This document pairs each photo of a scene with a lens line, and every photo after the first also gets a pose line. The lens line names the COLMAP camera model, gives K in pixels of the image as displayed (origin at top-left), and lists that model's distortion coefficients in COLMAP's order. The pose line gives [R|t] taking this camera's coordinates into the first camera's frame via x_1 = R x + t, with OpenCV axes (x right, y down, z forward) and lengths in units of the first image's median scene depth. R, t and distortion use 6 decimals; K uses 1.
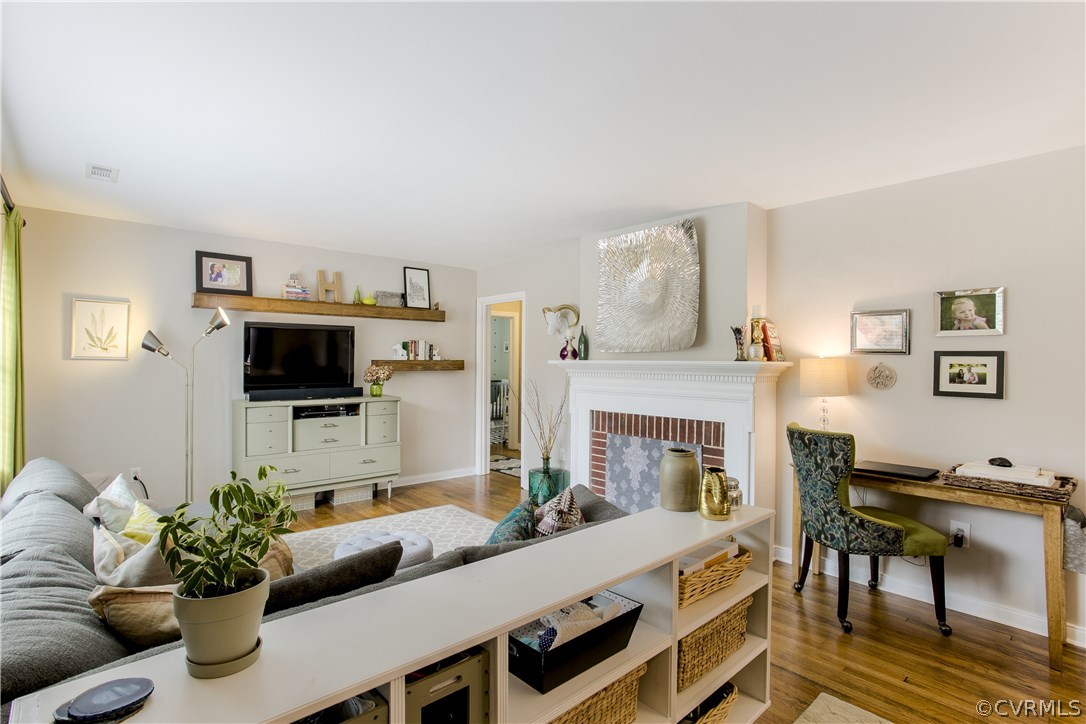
lens RADIAL K [[543.0, 0, 537.6], [0, 543.0, 359.0], [0, 0, 1]] dist [-0.054552, 0.038286]
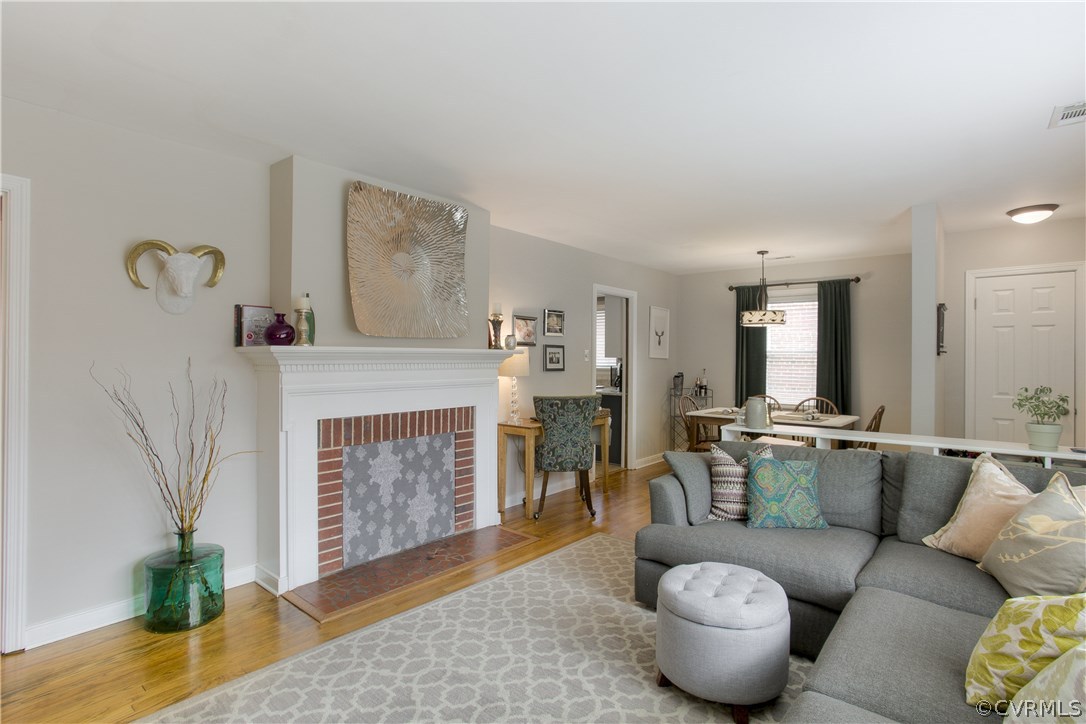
lens RADIAL K [[543.0, 0, 537.6], [0, 543.0, 359.0], [0, 0, 1]] dist [-0.054552, 0.038286]
pose [[-0.141331, -0.009823, 0.989914, -0.615499], [-0.008212, 0.999928, 0.008750, 0.010490], [-0.989928, -0.006893, -0.141401, 0.841607]]
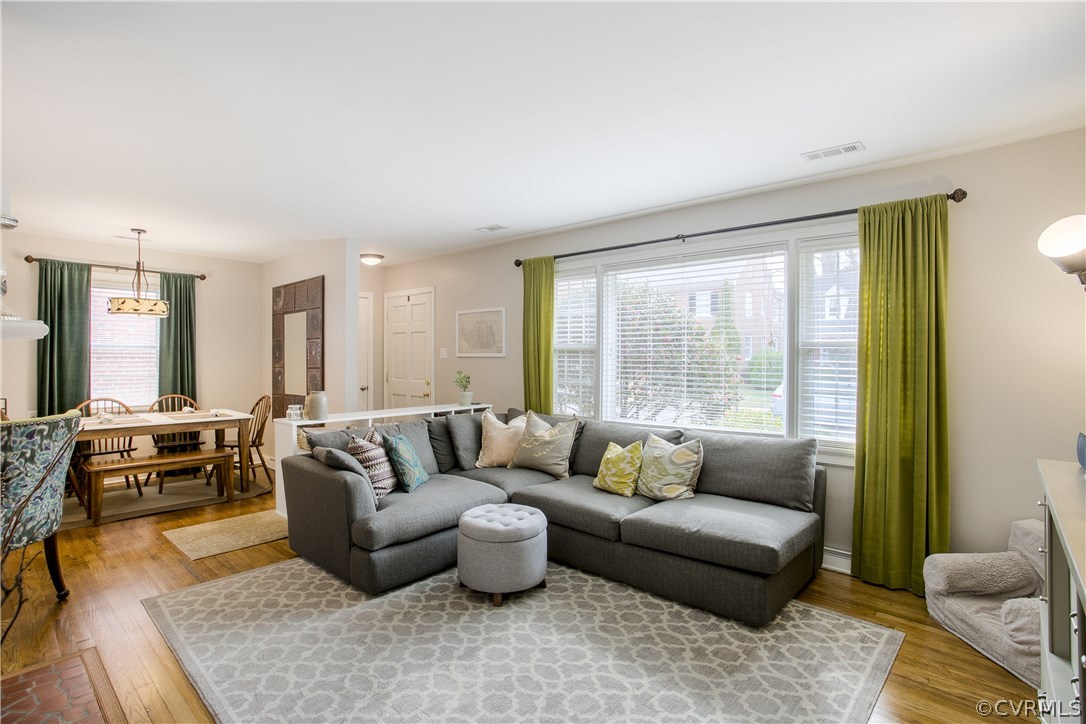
lens RADIAL K [[543.0, 0, 537.6], [0, 543.0, 359.0], [0, 0, 1]] dist [-0.054552, 0.038286]
pose [[-0.994769, -0.007133, -0.101898, -0.150791], [-0.007525, 0.999966, 0.003461, 0.015423], [0.101869, 0.004209, -0.994789, 1.276550]]
